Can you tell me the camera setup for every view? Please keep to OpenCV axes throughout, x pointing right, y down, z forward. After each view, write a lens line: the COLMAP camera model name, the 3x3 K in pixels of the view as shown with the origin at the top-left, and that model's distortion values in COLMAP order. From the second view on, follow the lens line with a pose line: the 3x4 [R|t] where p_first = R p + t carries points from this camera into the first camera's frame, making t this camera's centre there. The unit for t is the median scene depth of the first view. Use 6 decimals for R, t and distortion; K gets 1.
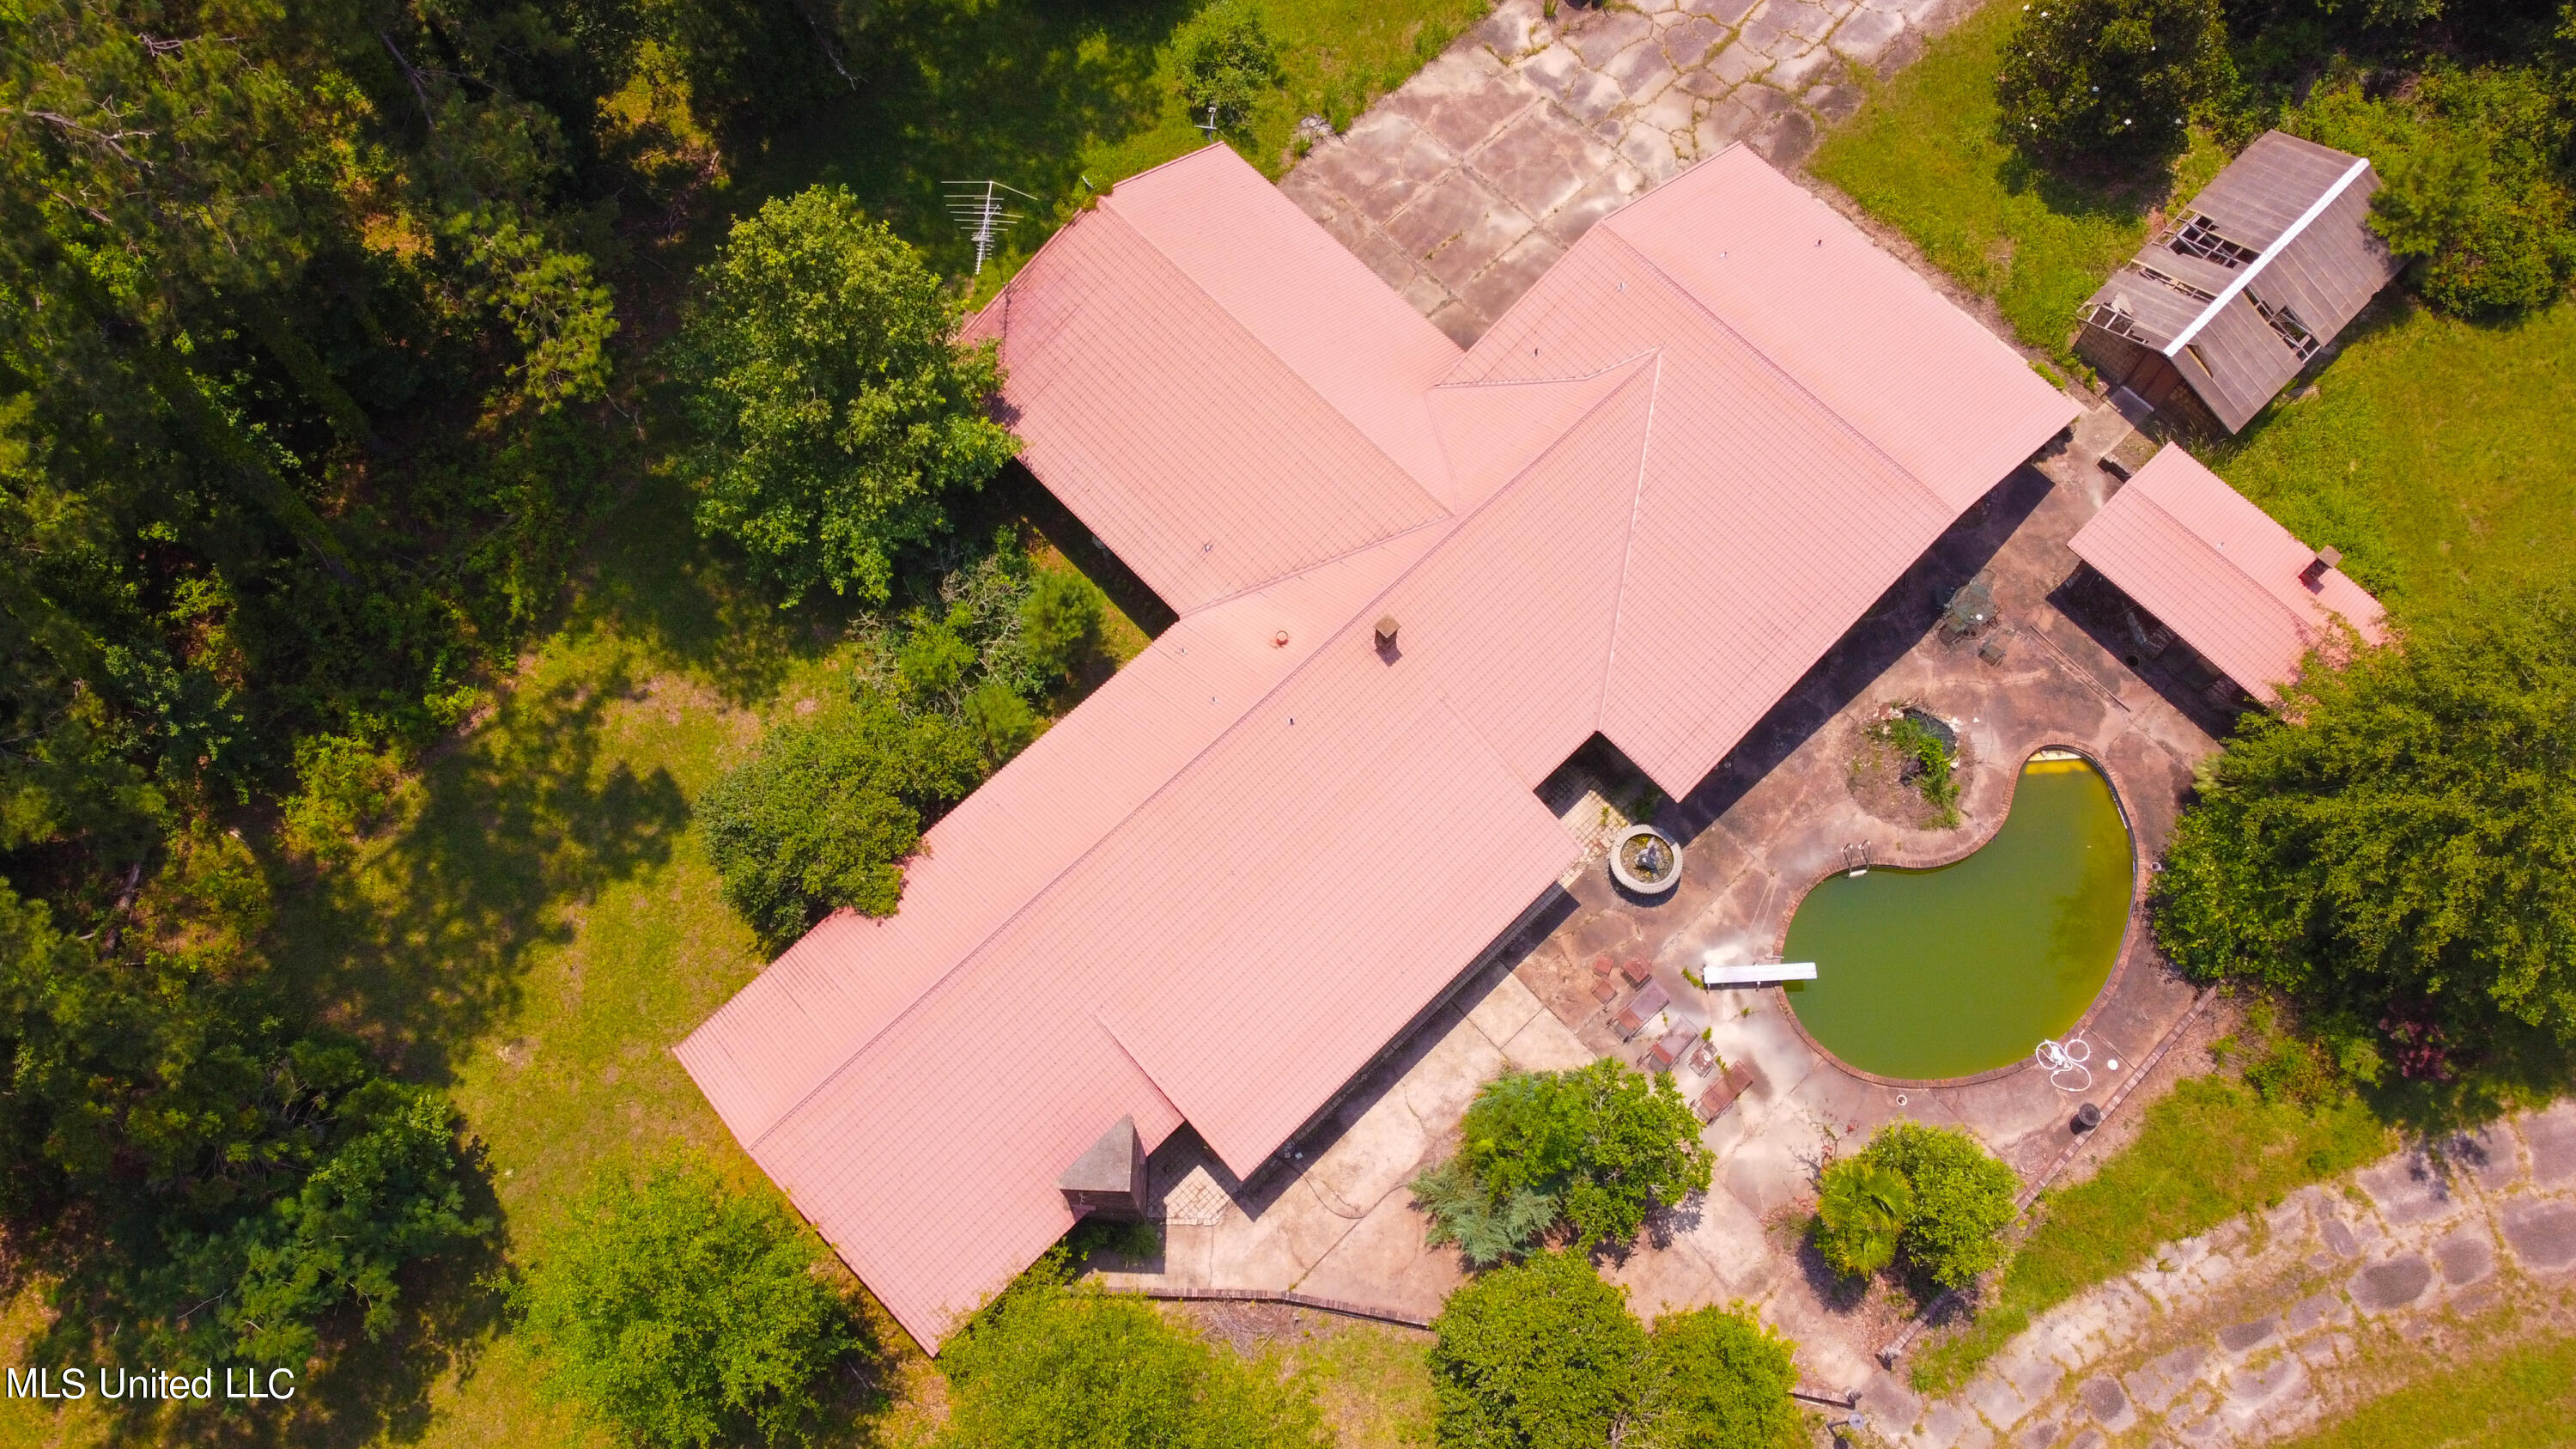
lens RADIAL K [[1943.6, 0, 1297.5], [0, 1943.6, 745.7], [0, 0, 1]] dist [0.004925, -0.014972]
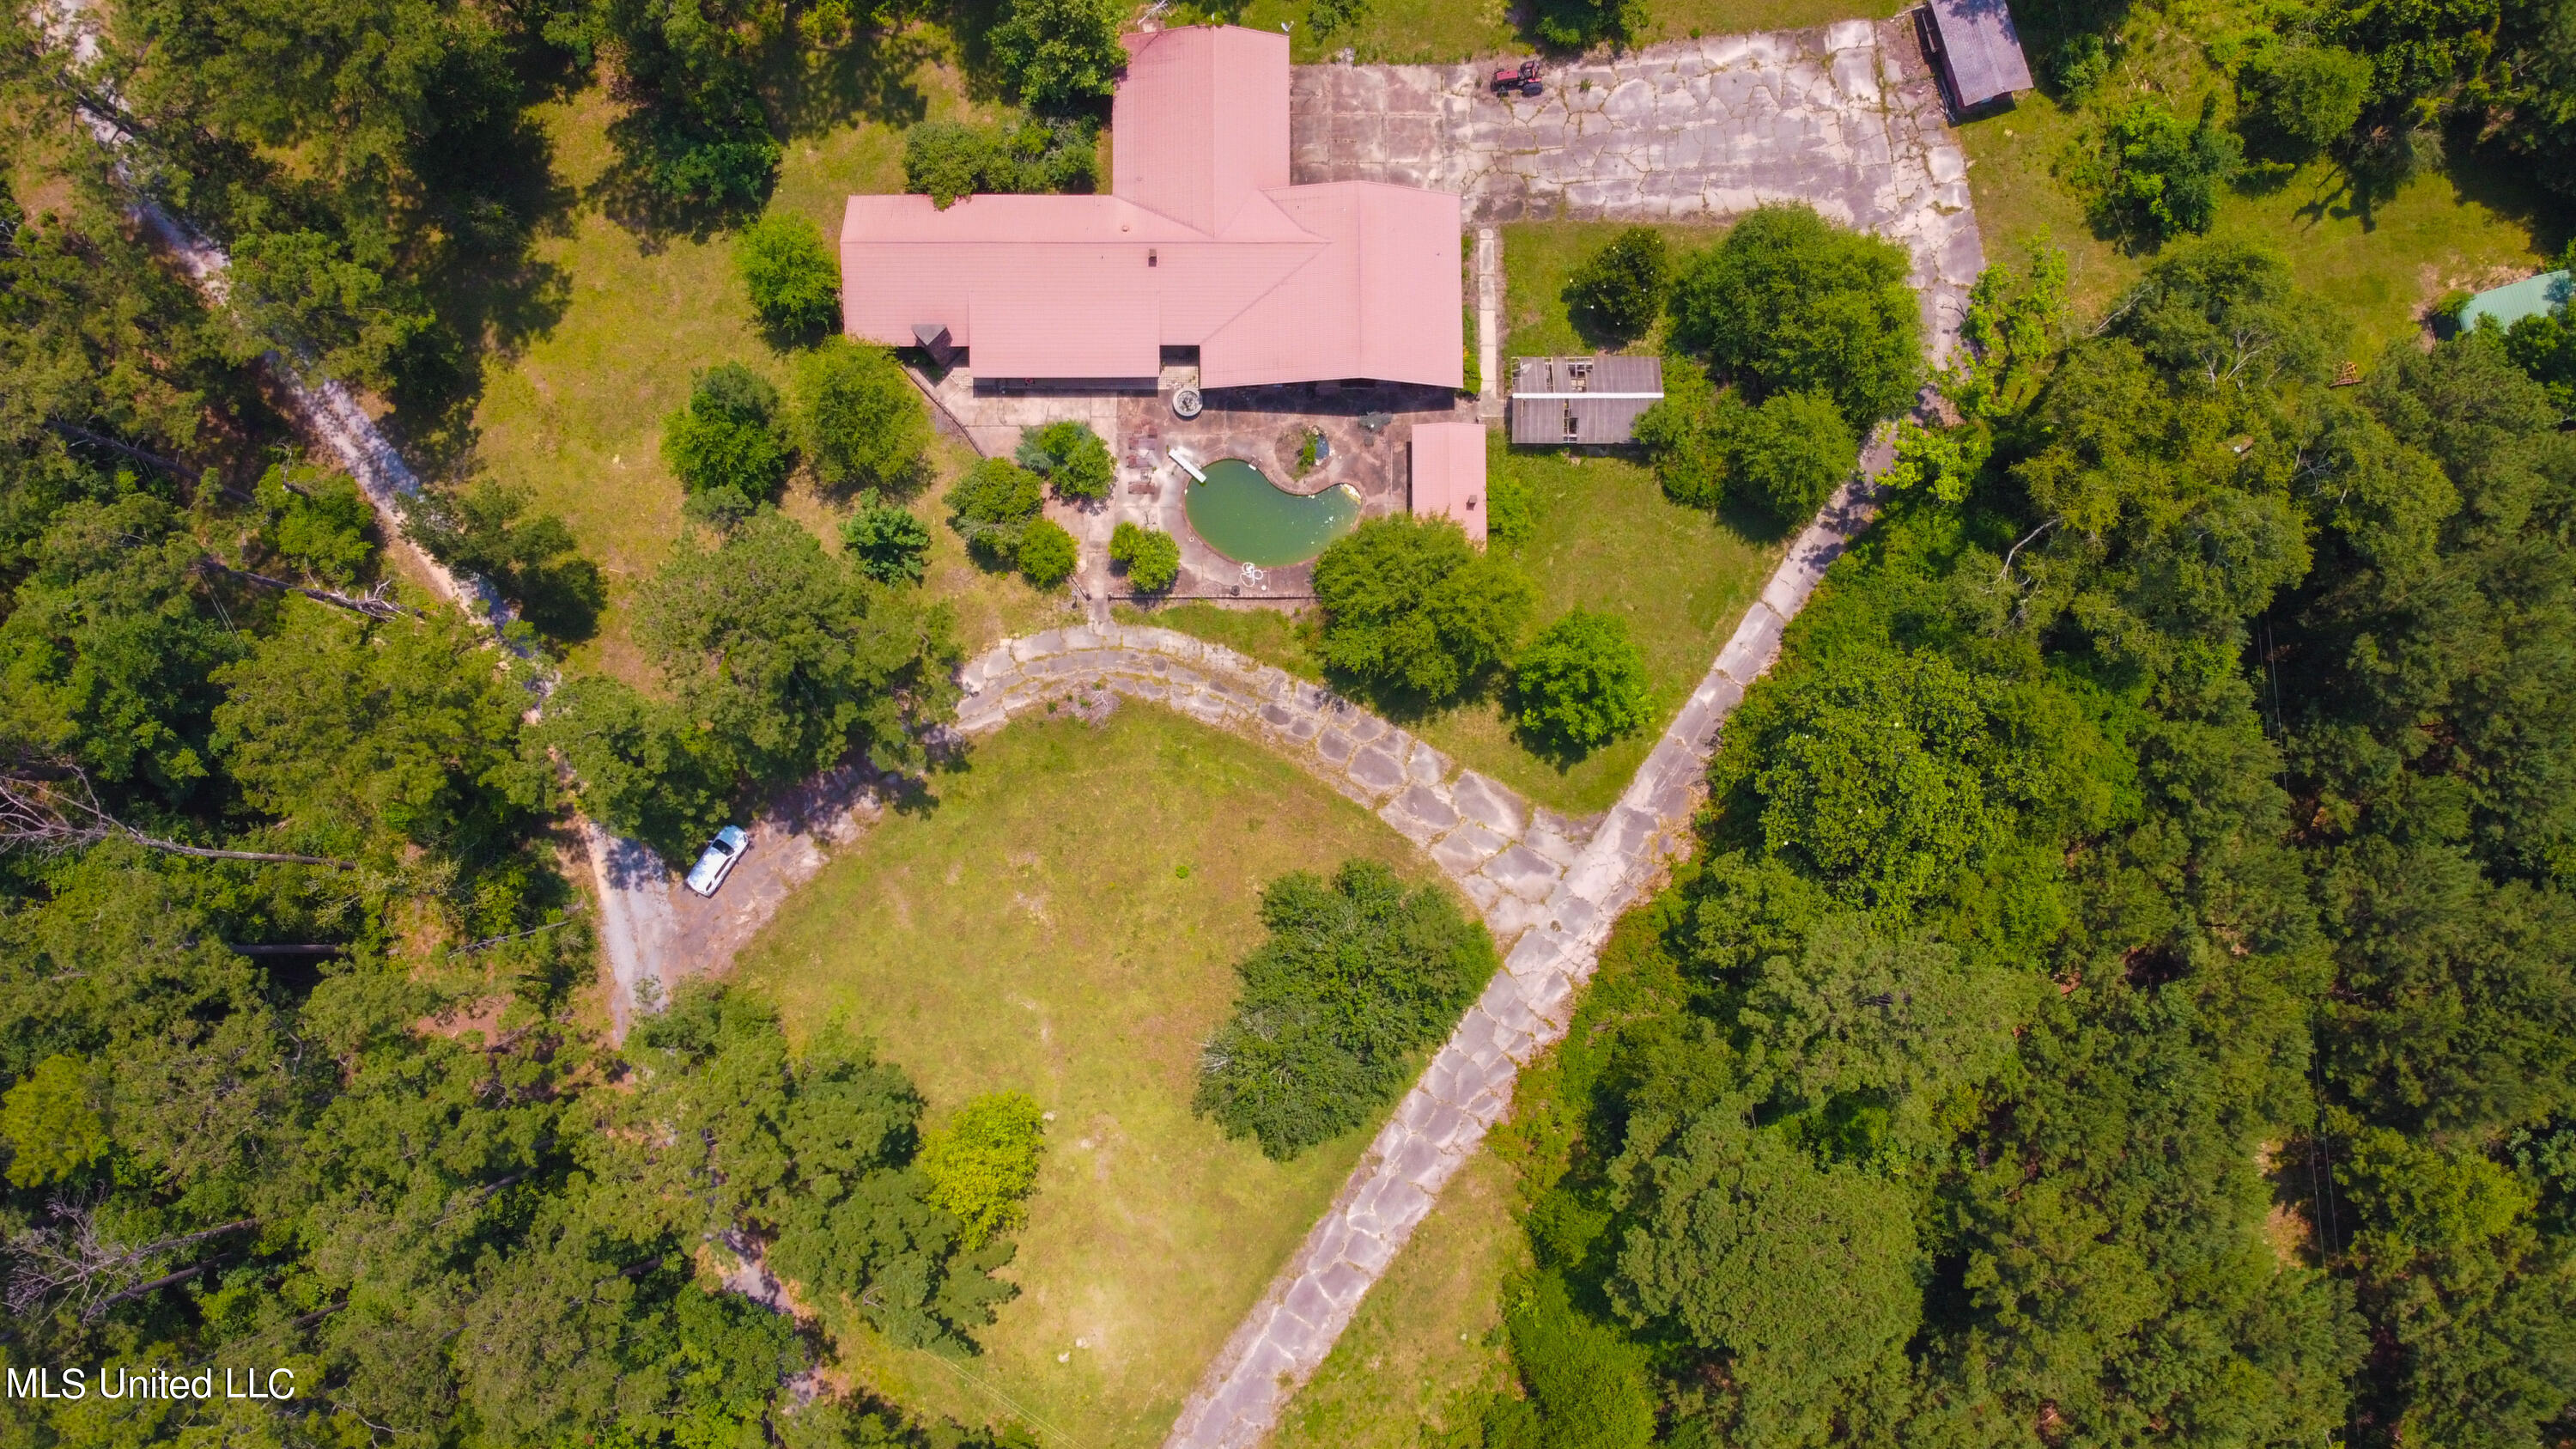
lens RADIAL K [[1943.6, 0, 1279.9], [0, 1943.6, 713.4], [0, 0, 1]] dist [0.004925, -0.014972]
pose [[0.725628, 0.685573, -0.058776, 0.705561], [-0.645864, 0.708073, 0.285467, -0.454405], [0.237326, -0.169181, 0.956585, -1.431192]]
